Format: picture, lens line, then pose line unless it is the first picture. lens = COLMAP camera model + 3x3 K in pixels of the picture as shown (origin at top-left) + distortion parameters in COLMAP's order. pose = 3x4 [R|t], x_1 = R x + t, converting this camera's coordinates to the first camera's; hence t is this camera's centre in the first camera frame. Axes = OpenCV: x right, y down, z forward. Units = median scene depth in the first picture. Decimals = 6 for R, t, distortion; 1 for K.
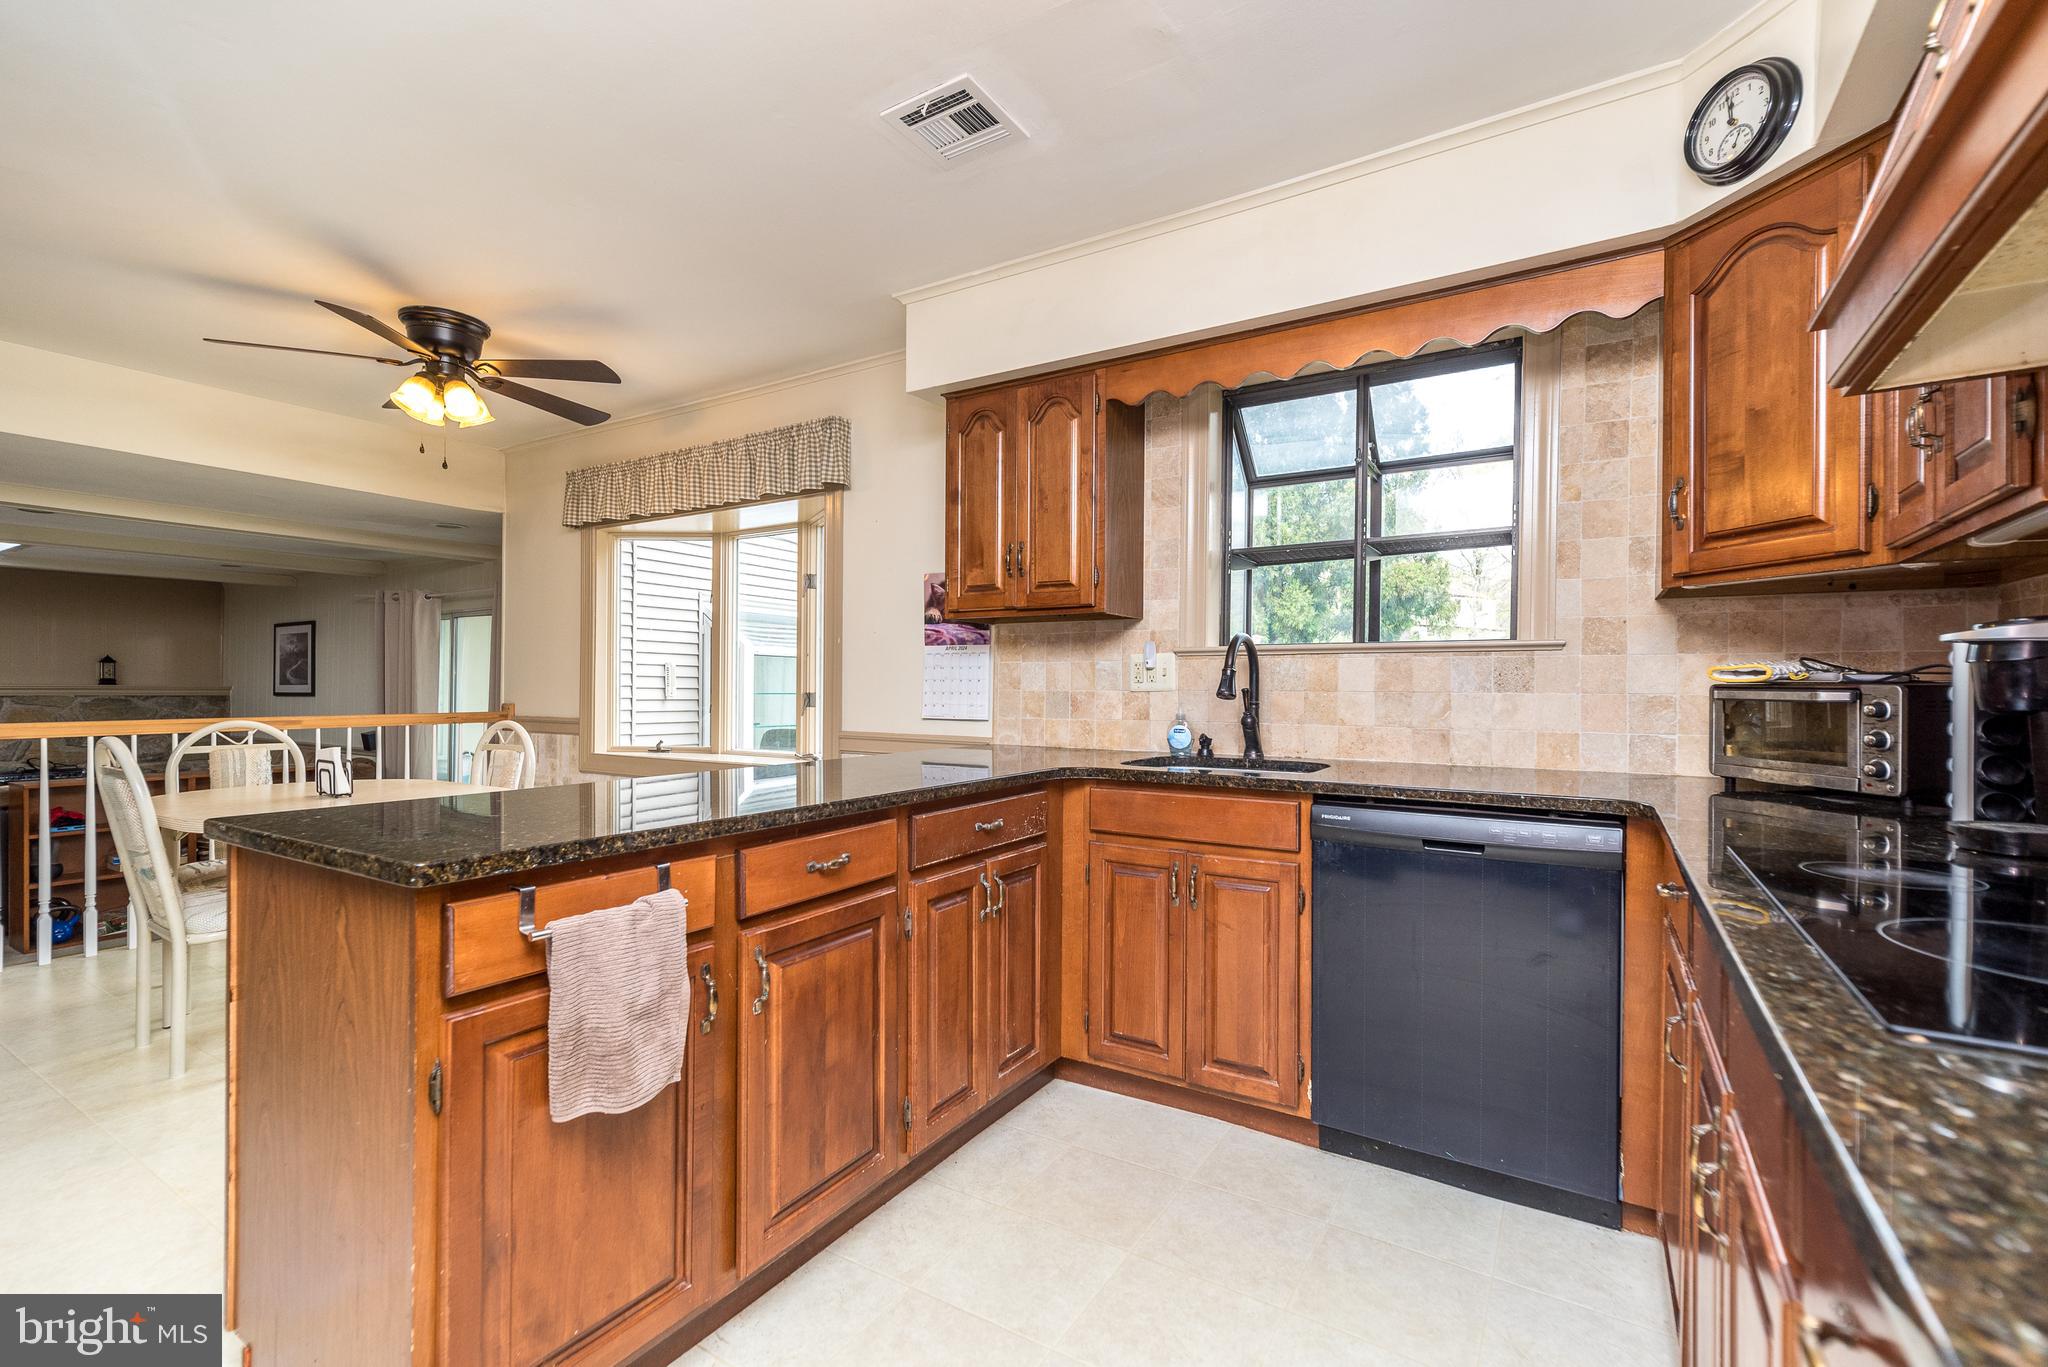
lens RADIAL K [[899.9, 0, 1014.7], [0, 899.9, 681.0], [0, 0, 1]] dist [0.012347, 0.001843]
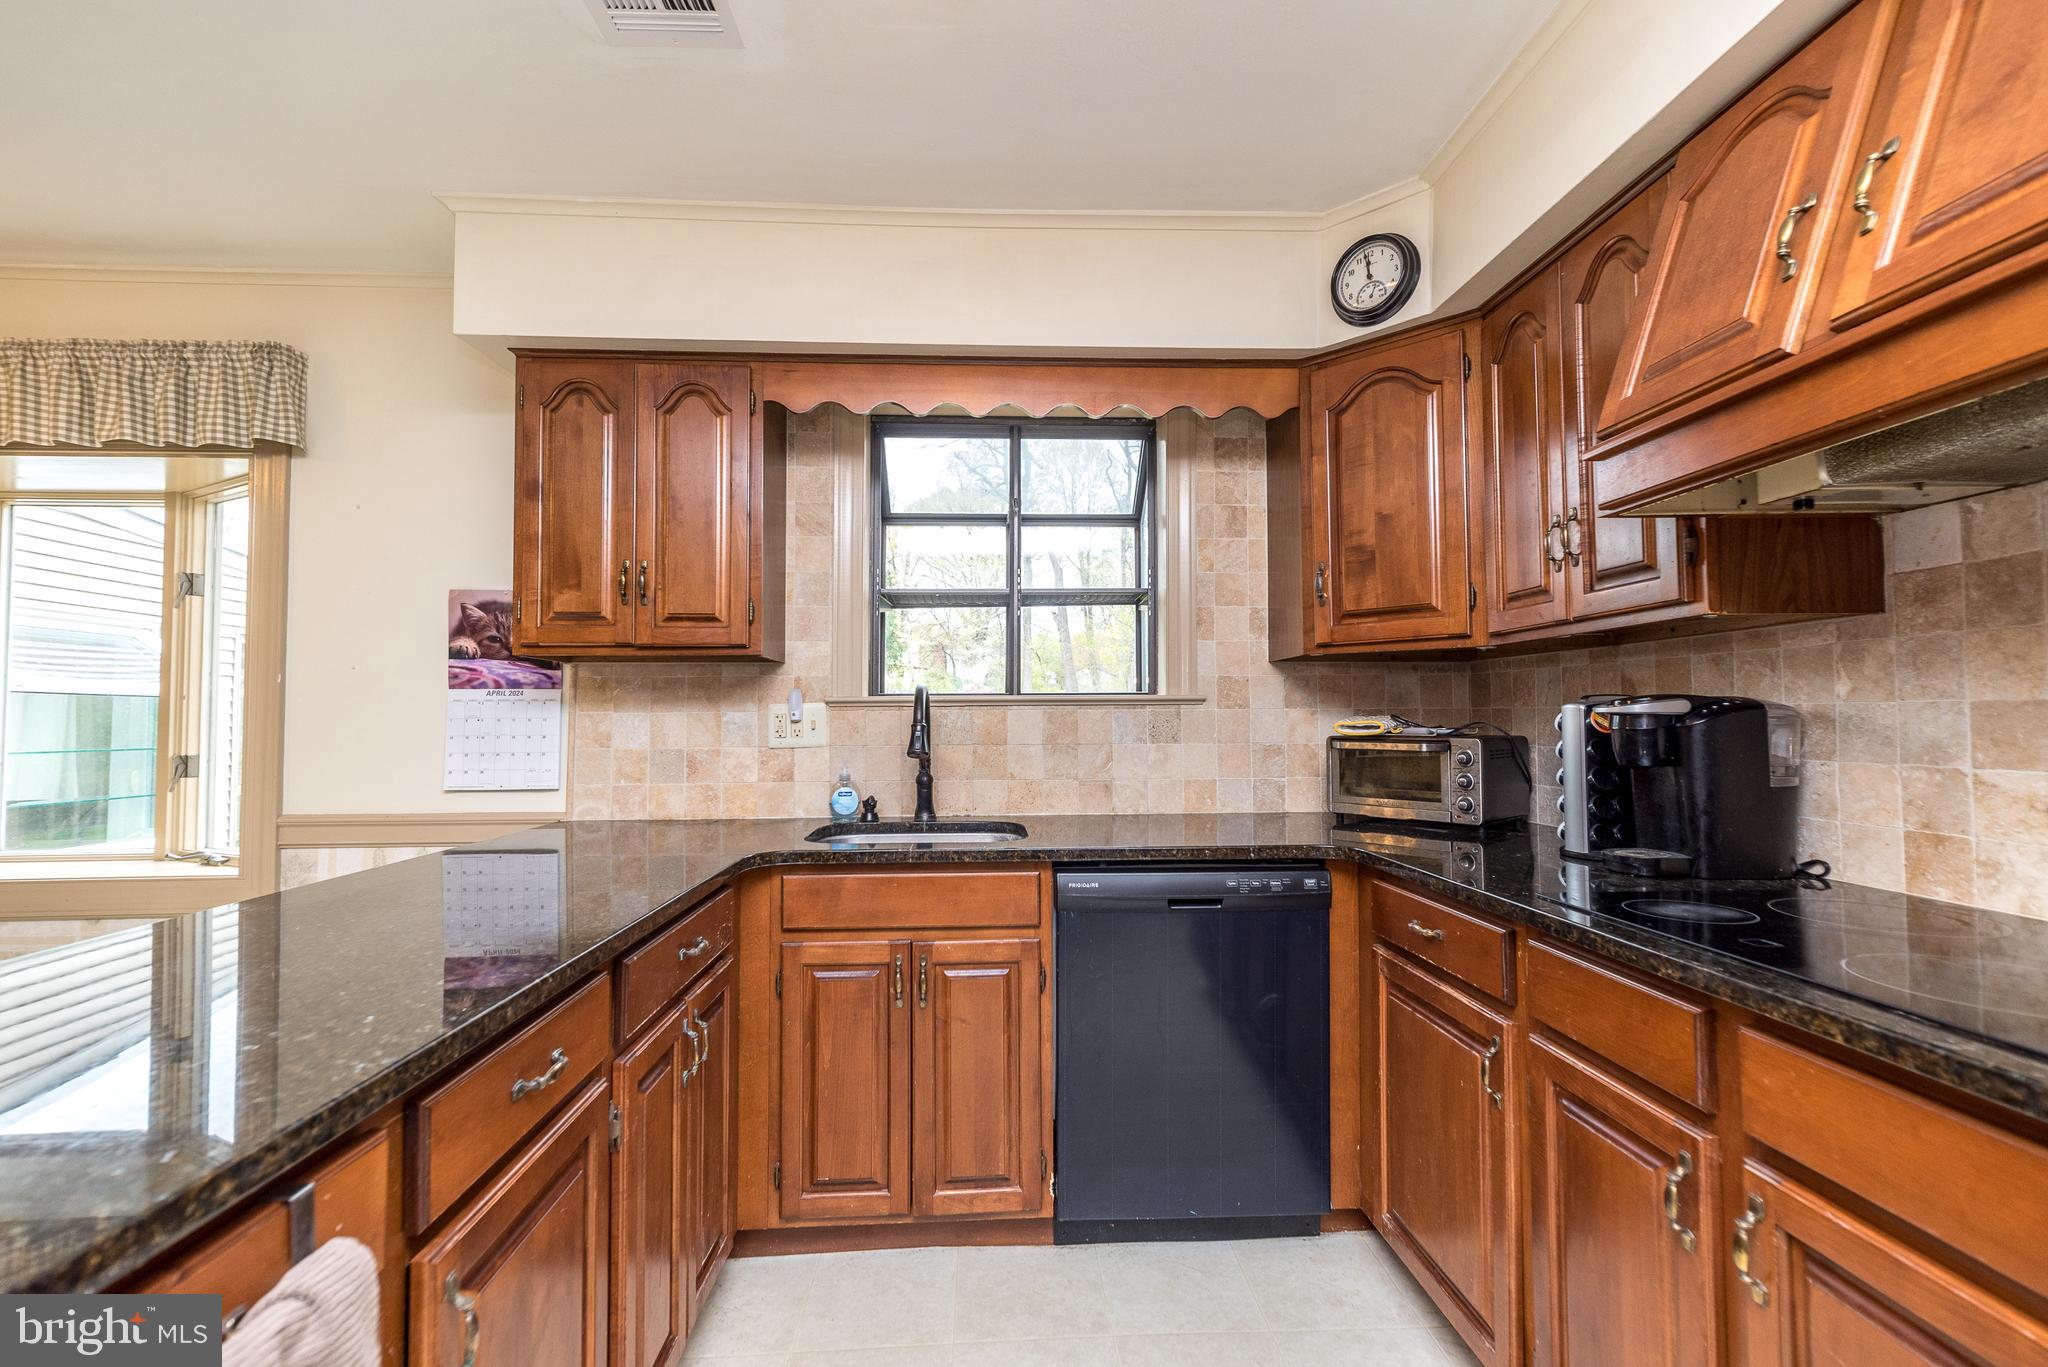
lens RADIAL K [[899.9, 0, 1023.6], [0, 899.9, 682.8], [0, 0, 1]] dist [0.012347, 0.001843]
pose [[0.819652, 0.012314, 0.572730, -0.195352], [0.006904, 0.999484, -0.031371, -0.026053], [-0.572821, 0.029668, 0.819144, 0.207737]]
